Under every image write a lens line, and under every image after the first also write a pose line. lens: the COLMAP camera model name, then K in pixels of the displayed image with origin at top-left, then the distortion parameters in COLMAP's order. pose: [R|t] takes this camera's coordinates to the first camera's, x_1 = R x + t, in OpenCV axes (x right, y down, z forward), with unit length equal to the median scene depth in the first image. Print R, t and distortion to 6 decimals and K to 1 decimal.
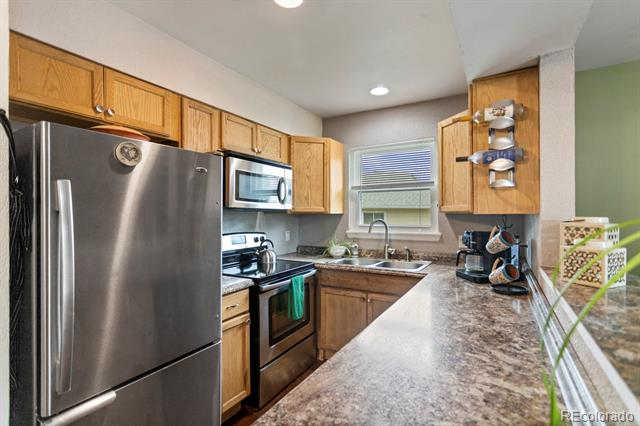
lens RADIAL K [[303.1, 0, 317.8], [0, 303.1, 216.7], [0, 0, 1]] dist [-0.000442, -0.000083]
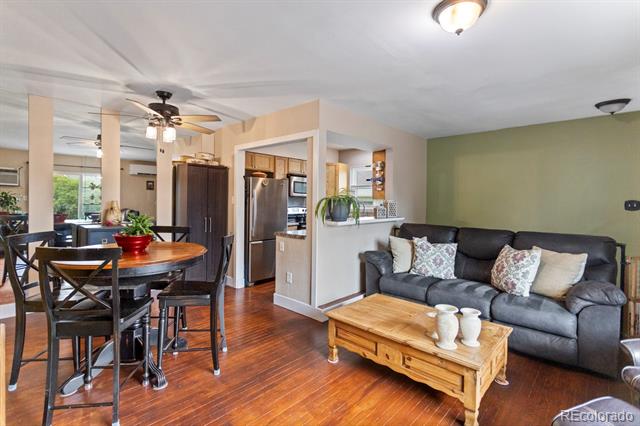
lens RADIAL K [[312.0, 0, 319.3], [0, 312.0, 201.8], [0, 0, 1]] dist [-0.000945, -0.000143]
pose [[0.974295, 0.016661, -0.224659, 0.525853], [-0.017195, 0.999852, -0.000422, 0.016327], [0.224619, 0.004274, 0.974437, -1.489057]]
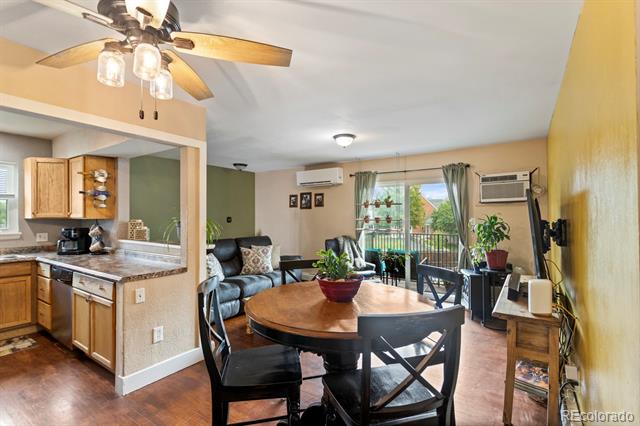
lens RADIAL K [[303.1, 0, 317.8], [0, 303.1, 216.7], [0, 0, 1]] dist [-0.000442, -0.000083]
pose [[0.071975, 0.003908, 0.997399, -1.126535], [0.012576, 0.999909, -0.004825, 0.005390], [-0.997327, 0.012890, 0.071919, -0.575570]]
